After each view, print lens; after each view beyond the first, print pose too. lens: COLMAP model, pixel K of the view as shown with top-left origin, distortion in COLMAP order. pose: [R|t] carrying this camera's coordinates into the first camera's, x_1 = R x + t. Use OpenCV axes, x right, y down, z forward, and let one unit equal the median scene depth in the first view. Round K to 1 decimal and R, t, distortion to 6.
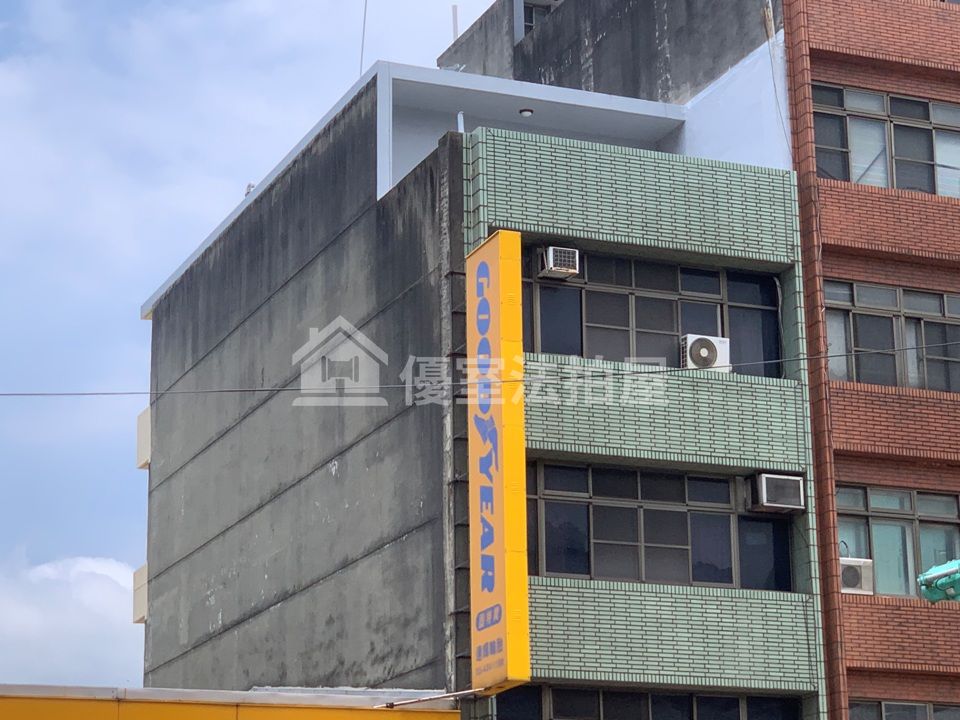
lens RADIAL K [[2484.8, 0, 485.2], [0, 2484.8, 349.9], [0, 0, 1]] dist [-0.005773, 0.000000]
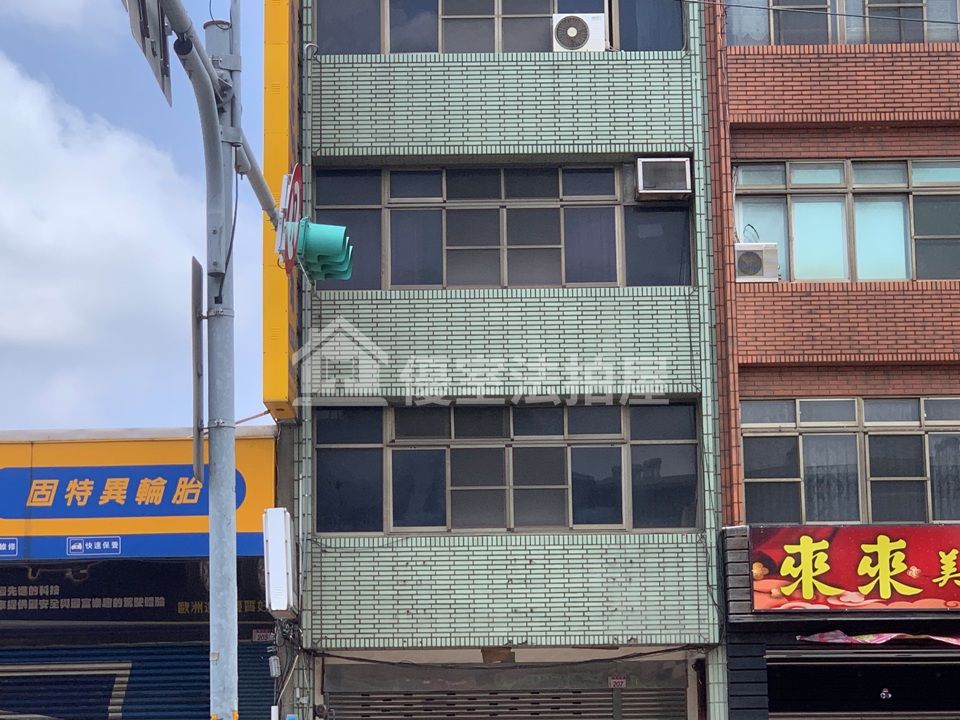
lens RADIAL K [[2333.8, 0, 461.6], [0, 2333.8, 342.9], [0, 0, 1]] dist [-0.007112, 0.000000]
pose [[0.917777, -0.068586, -0.391128, 0.380869], [0.106814, 0.991308, 0.076807, 0.044424], [0.382461, -0.112269, 0.917126, 0.188917]]
